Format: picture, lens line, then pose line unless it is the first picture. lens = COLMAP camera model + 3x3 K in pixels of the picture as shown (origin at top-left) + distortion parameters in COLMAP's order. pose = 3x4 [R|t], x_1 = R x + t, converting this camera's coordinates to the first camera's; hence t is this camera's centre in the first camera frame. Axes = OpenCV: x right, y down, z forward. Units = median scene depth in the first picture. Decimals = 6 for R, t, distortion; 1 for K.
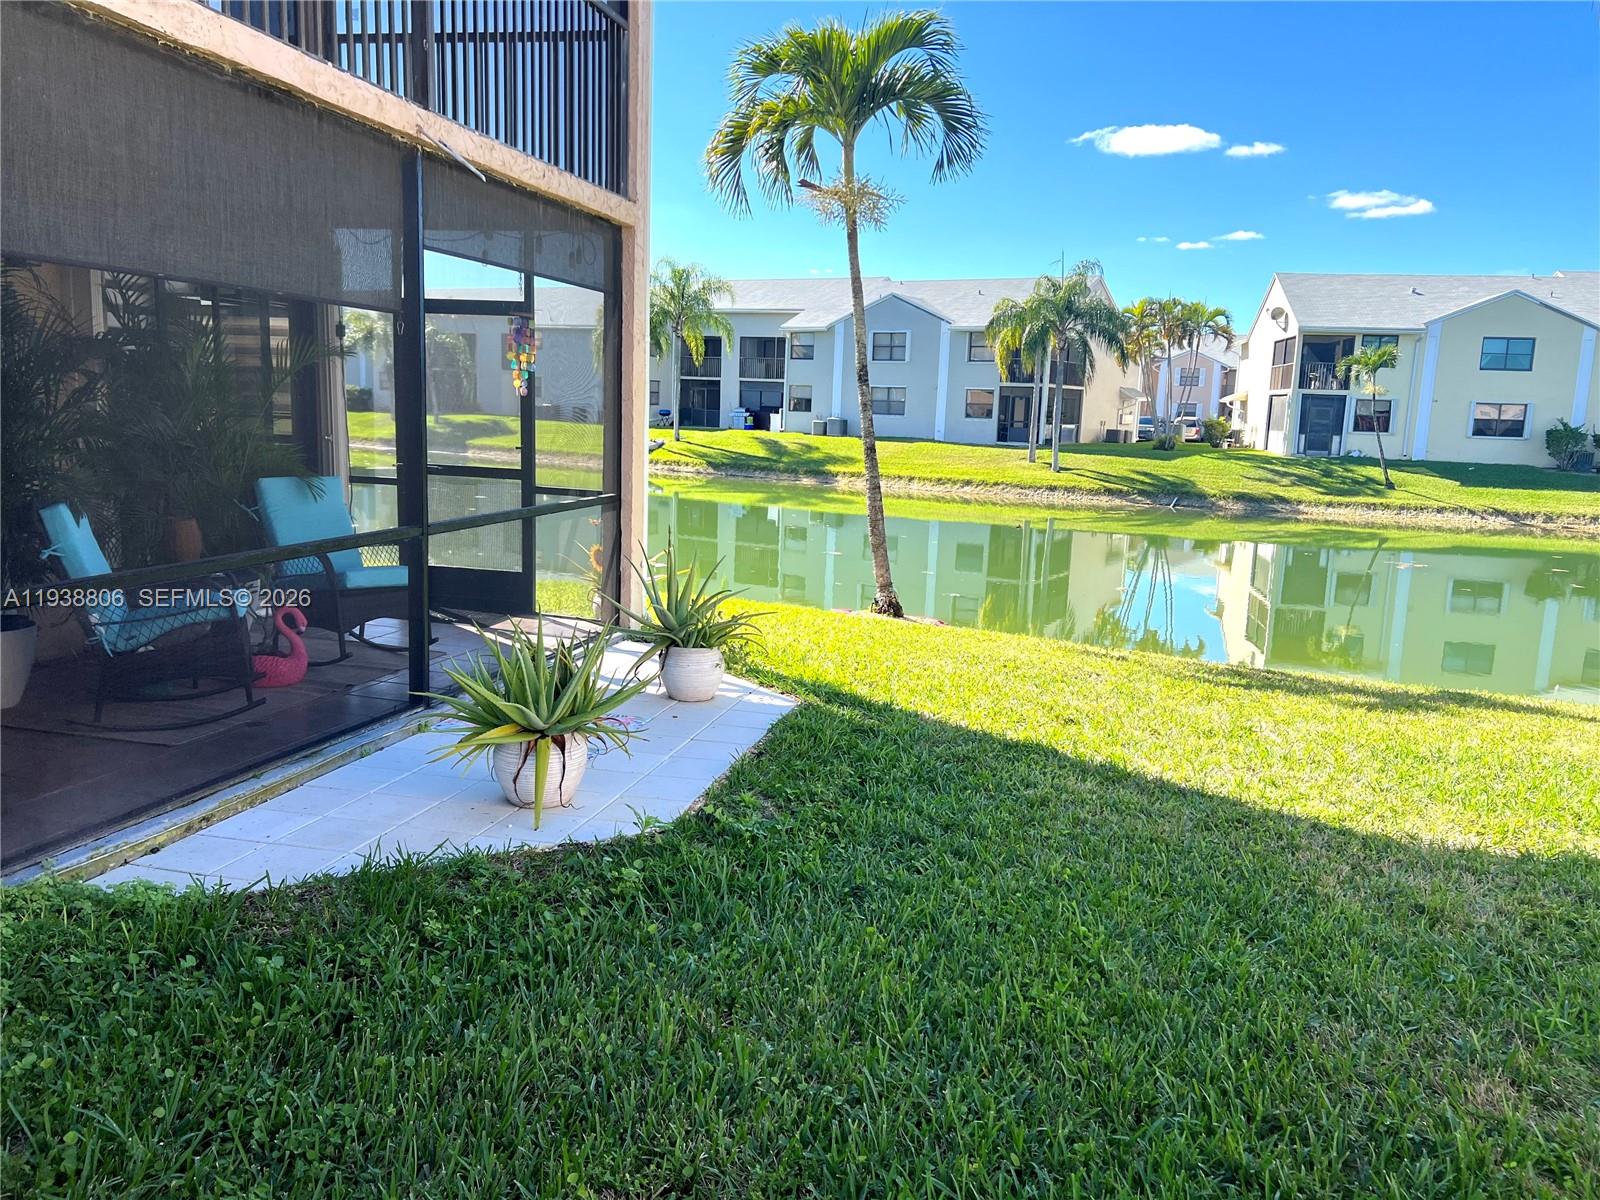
lens RADIAL K [[1207.6, 0, 800.9], [0, 1207.6, 592.0], [0, 0, 1]] dist [0.041817, -0.053051]
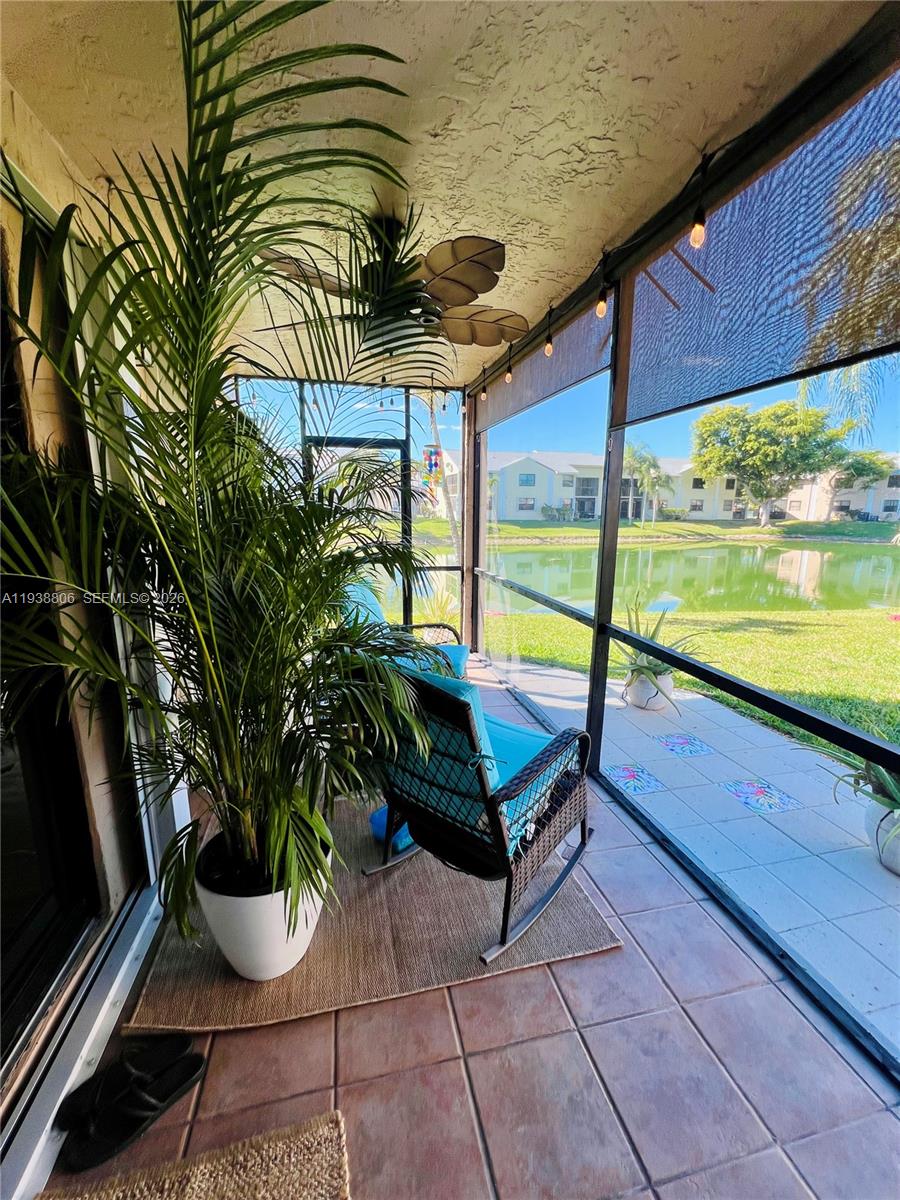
lens RADIAL K [[476.4, 0, 448.3], [0, 476.4, 599.1], [0, 0, 1]] dist [-0.002285, -0.000069]
pose [[0.888943, -0.117209, 0.442766, -0.576211], [0.097814, 0.992982, 0.066479, -0.102762], [-0.447451, -0.015788, 0.894169, 0.701285]]
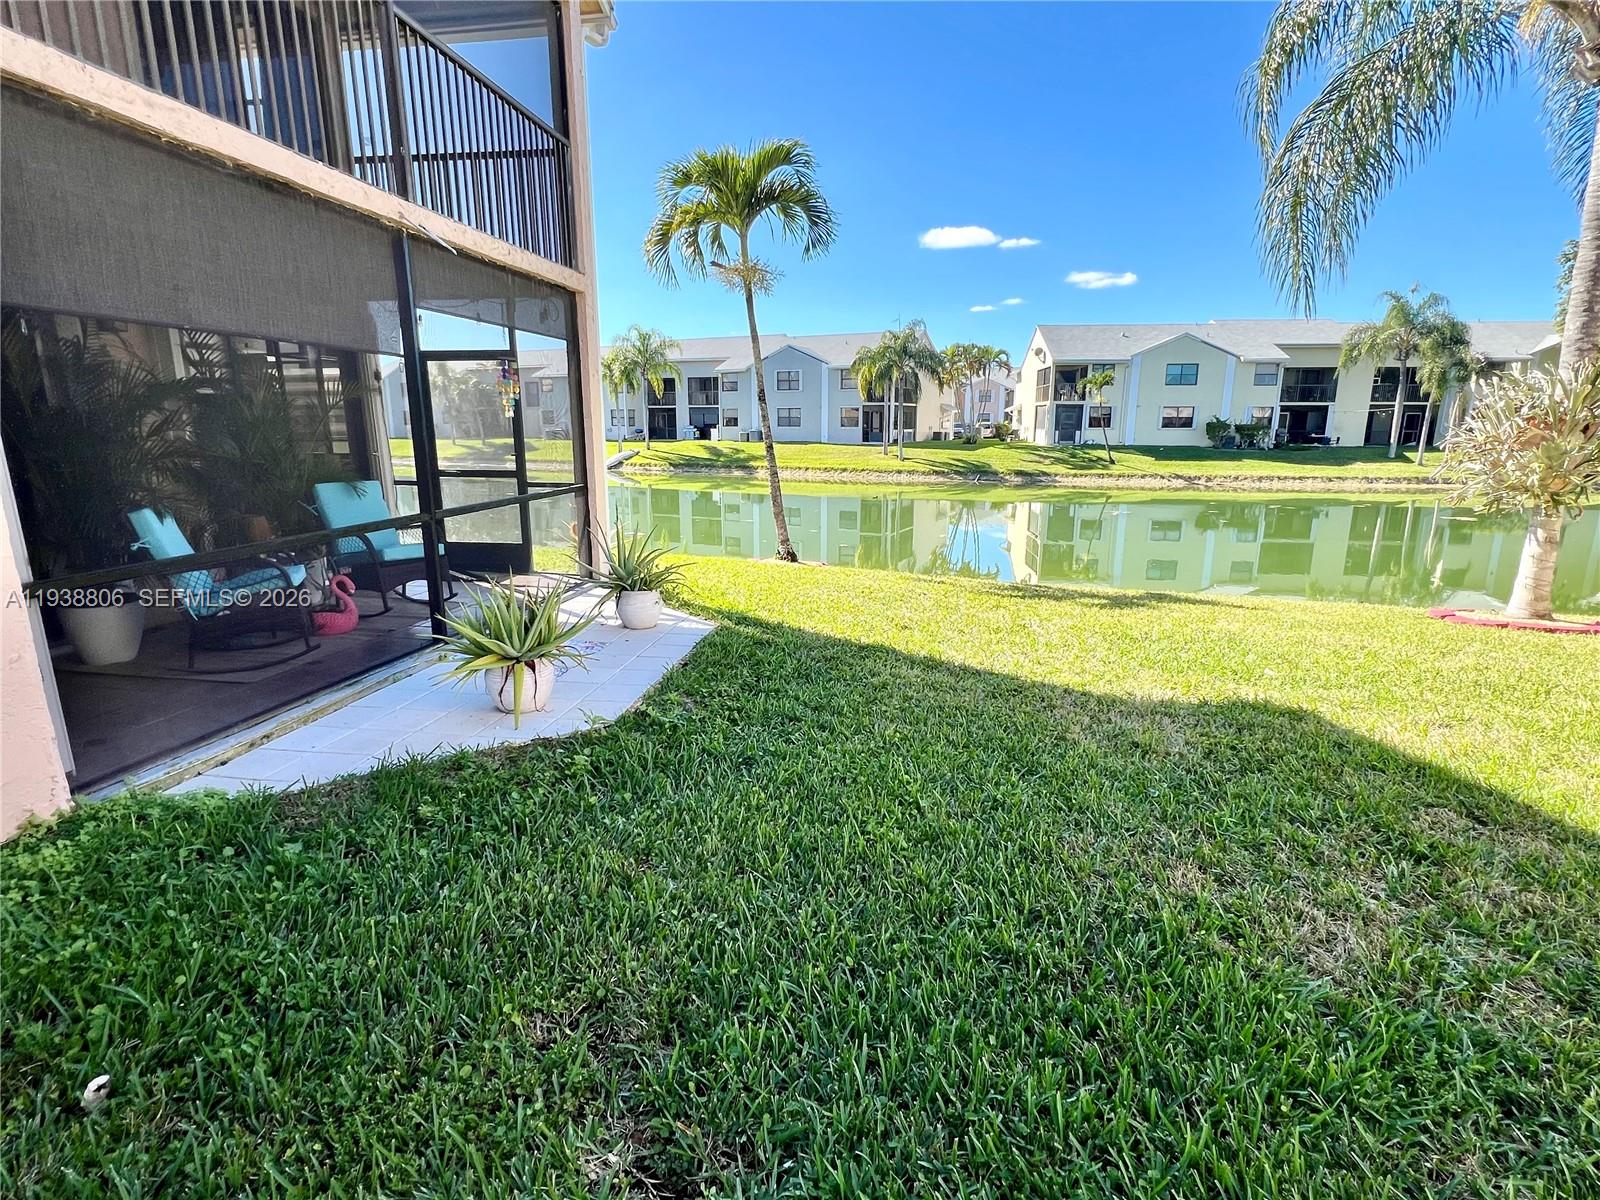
lens RADIAL K [[787.2, 0, 797.4], [0, 787.2, 603.5], [0, 0, 1]] dist [-0.012301, 0.000848]
pose [[0.996469, -0.052054, 0.065882, 0.036765], [0.047186, 0.996185, 0.073404, 0.002071], [-0.069452, -0.070036, 0.995124, 0.073687]]
